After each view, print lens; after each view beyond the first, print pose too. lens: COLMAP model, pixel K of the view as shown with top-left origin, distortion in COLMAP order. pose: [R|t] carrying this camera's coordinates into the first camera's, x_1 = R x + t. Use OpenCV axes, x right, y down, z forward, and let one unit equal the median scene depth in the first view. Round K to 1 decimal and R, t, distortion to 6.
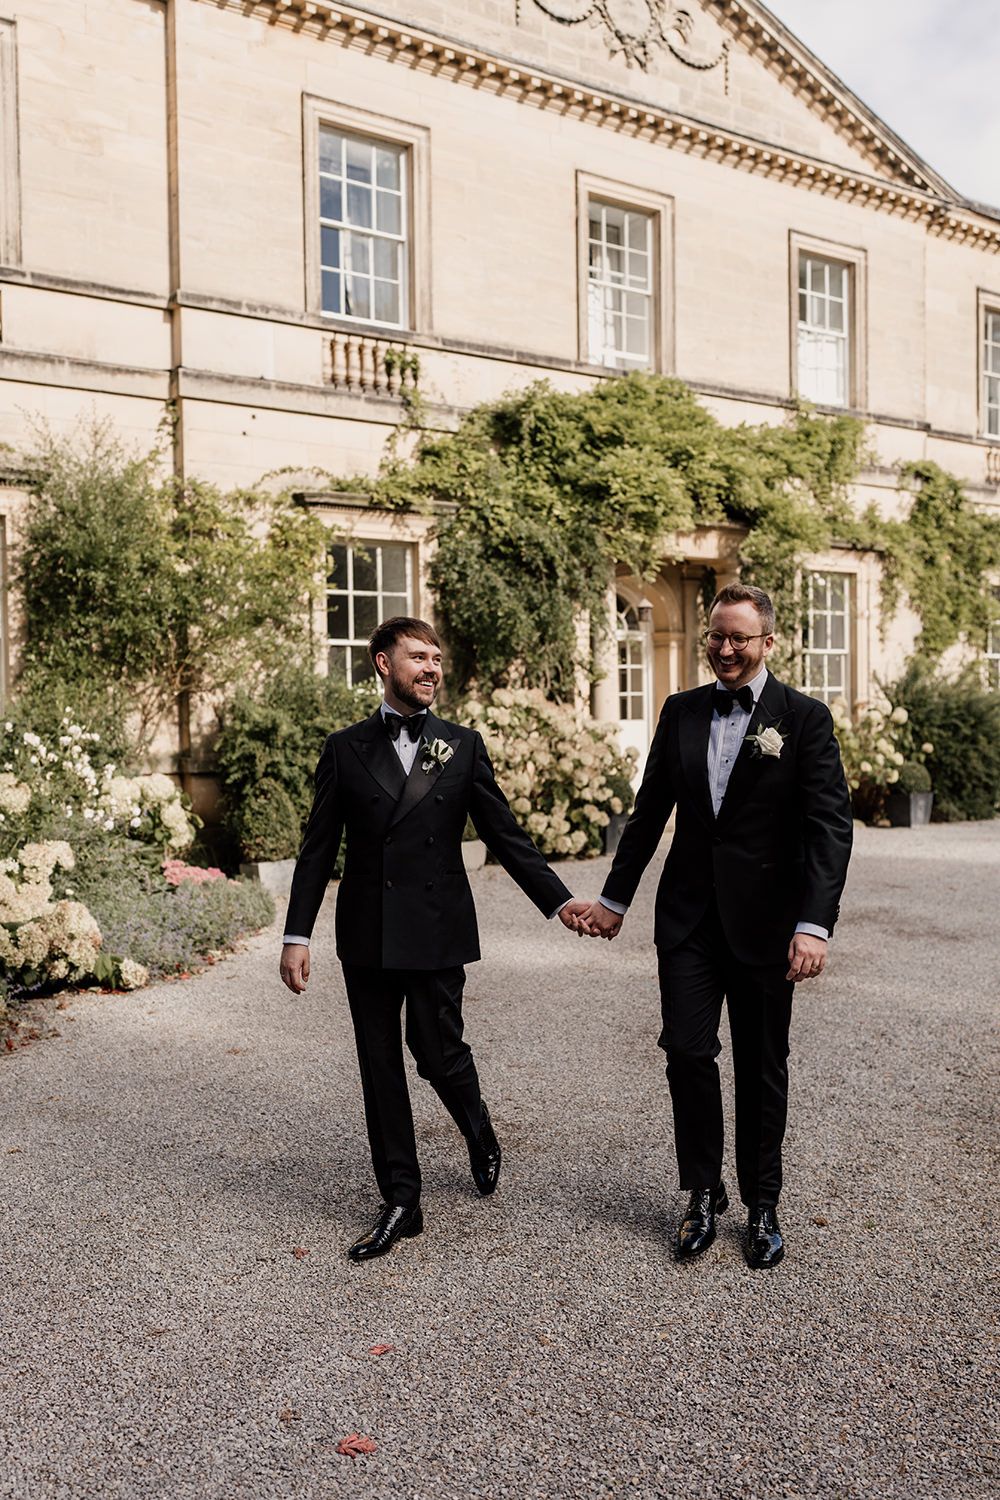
lens RADIAL K [[1437.3, 0, 500.0], [0, 1437.3, 750.0], [0, 0, 1]] dist [-0.007163, 0.013774]
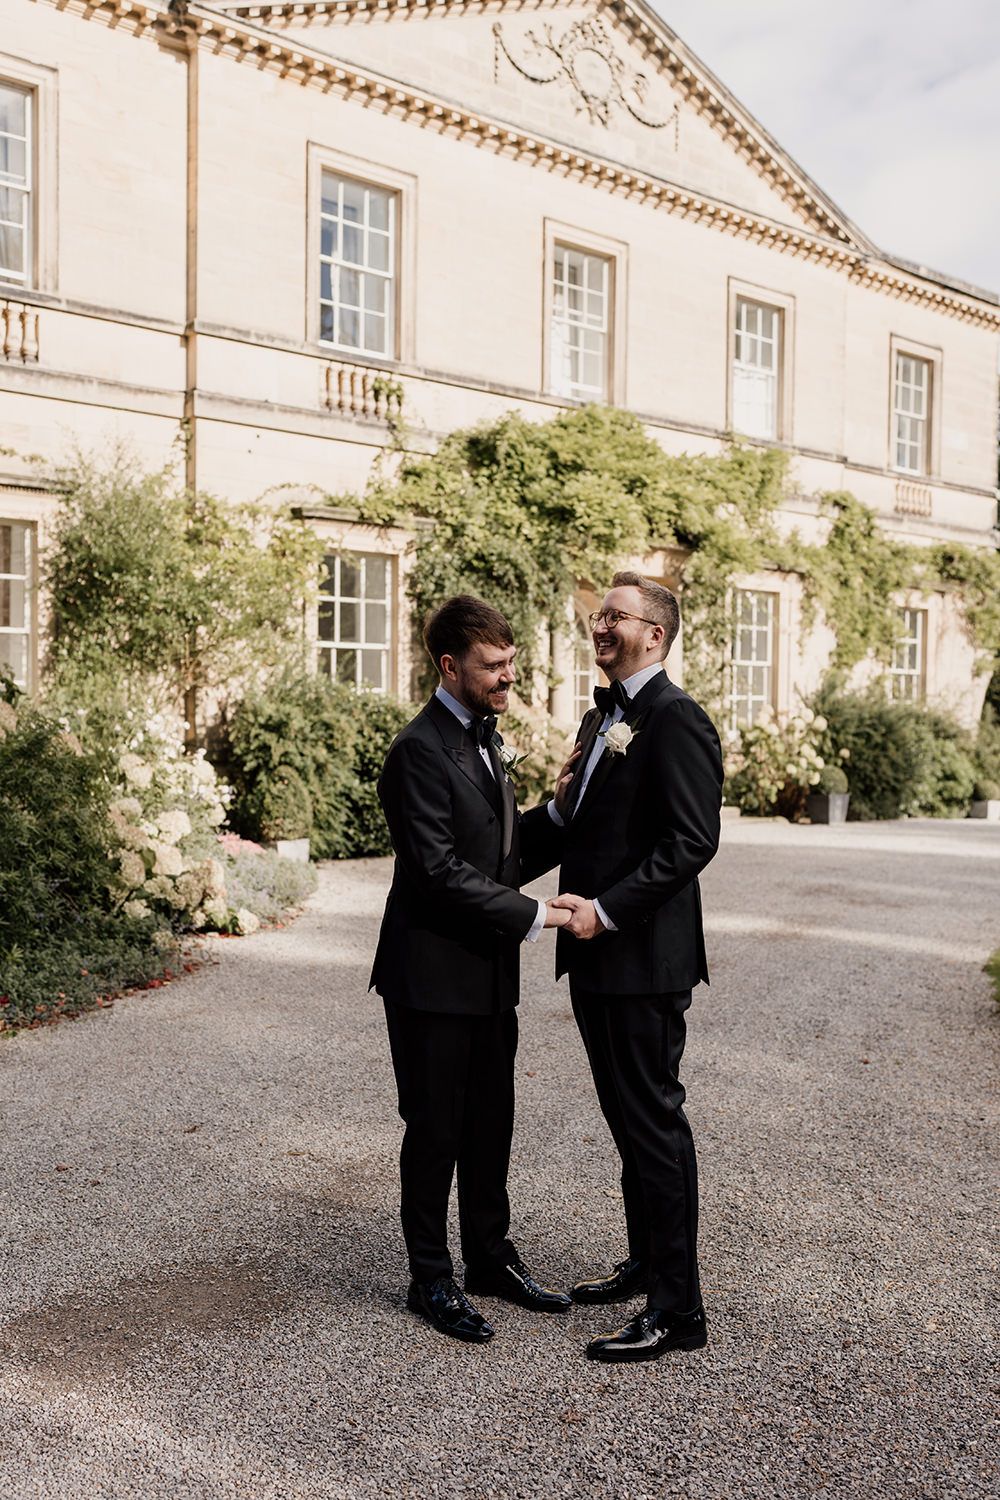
lens RADIAL K [[1474.7, 0, 503.9], [0, 1474.7, 756.9], [0, 0, 1]] dist [-0.013662, 0.013162]
pose [[0.995747, 0.020980, 0.089706, -0.068899], [-0.021277, 0.999771, 0.002360, 0.004337], [-0.089636, -0.004259, 0.995965, -0.113298]]
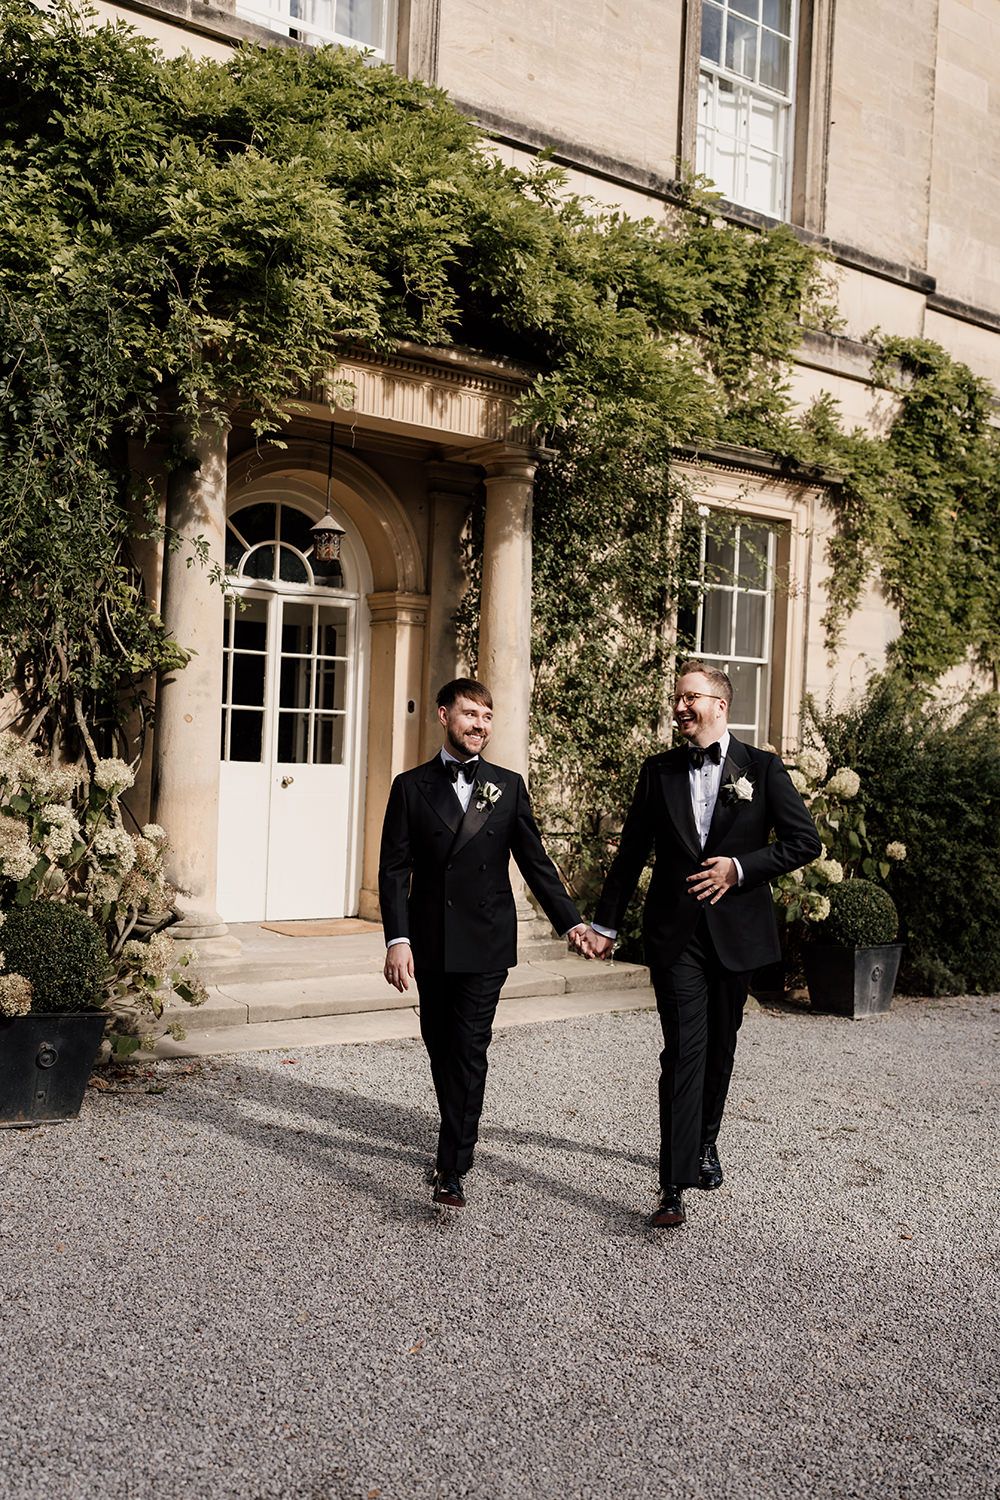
lens RADIAL K [[1437.3, 0, 500.0], [0, 1437.3, 750.0], [0, 0, 1]] dist [-0.007163, 0.013774]
pose [[0.998535, 0.053972, 0.003764, 0.164610], [-0.053866, 0.998255, -0.024201, -0.017552], [-0.005063, 0.023963, 0.999700, 0.527599]]
